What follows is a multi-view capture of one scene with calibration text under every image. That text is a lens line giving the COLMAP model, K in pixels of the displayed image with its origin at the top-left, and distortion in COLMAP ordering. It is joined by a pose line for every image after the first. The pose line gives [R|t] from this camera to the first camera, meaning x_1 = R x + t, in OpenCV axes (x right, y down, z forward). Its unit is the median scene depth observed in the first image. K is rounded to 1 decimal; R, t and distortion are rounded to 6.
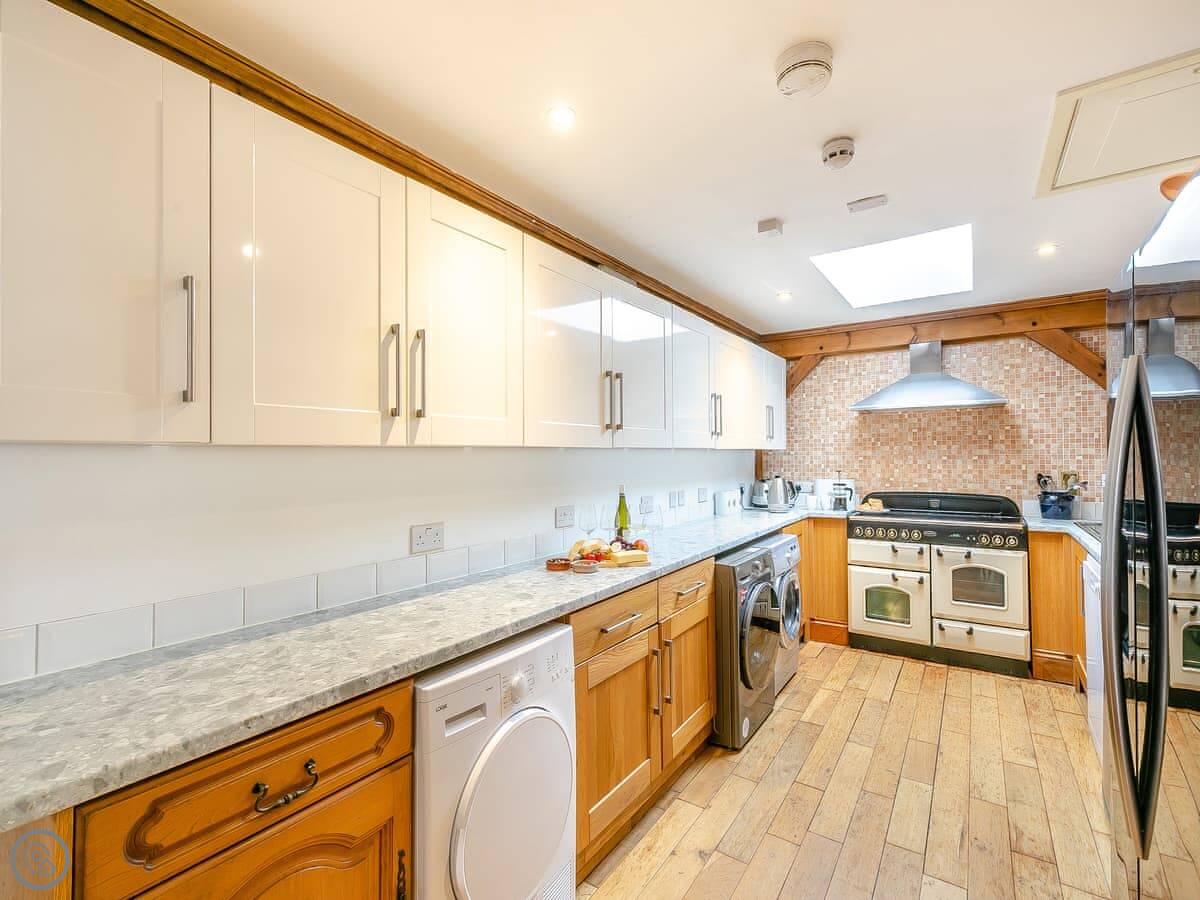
lens RADIAL K [[538.3, 0, 600.7], [0, 538.3, 451.2], [0, 0, 1]] dist [0.003050, 0.000105]
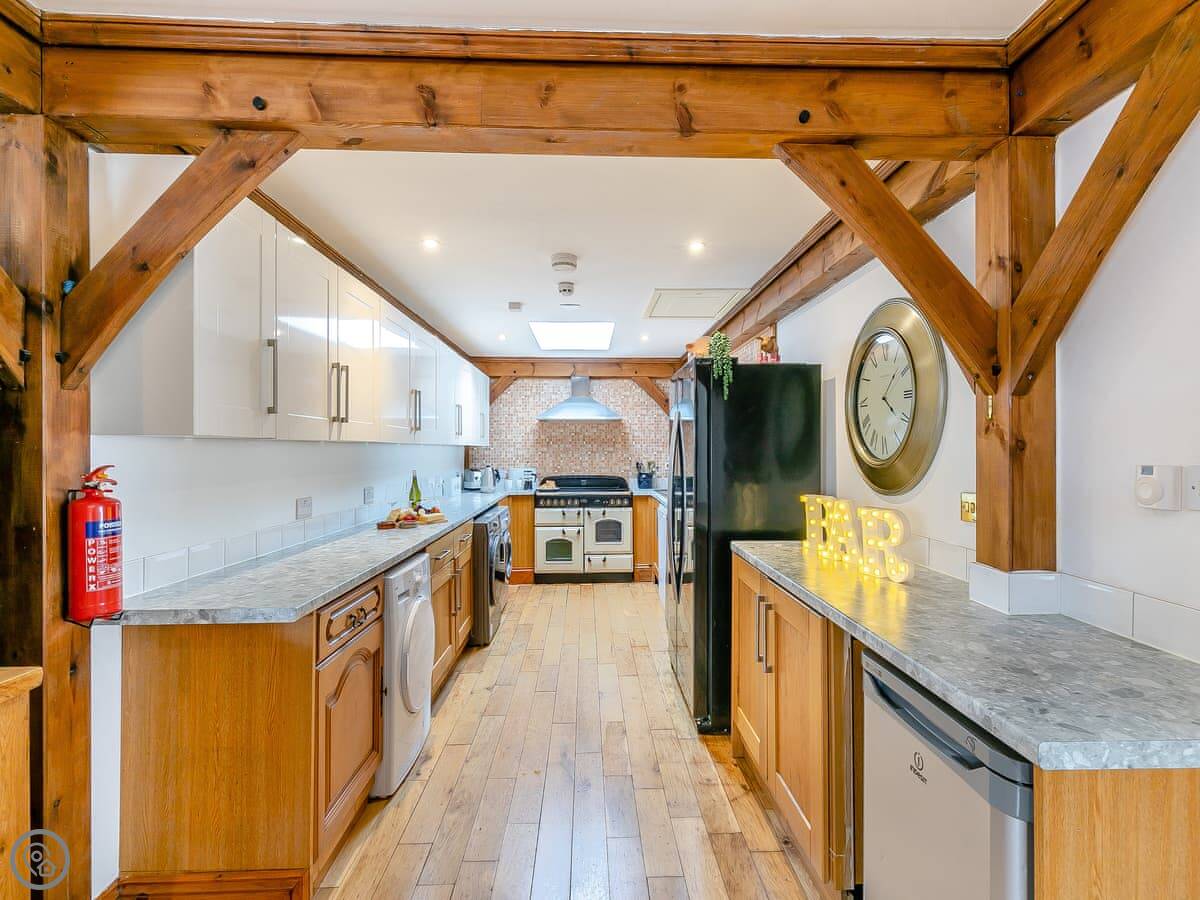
lens RADIAL K [[544.5, 0, 601.2], [0, 544.5, 450.5], [0, 0, 1]] dist [0.000335, -0.000020]
pose [[0.804067, 0.006629, 0.594502, -0.278356], [-0.010121, 0.999946, 0.002539, 0.002131], [-0.594453, -0.008059, 0.804090, -0.286750]]
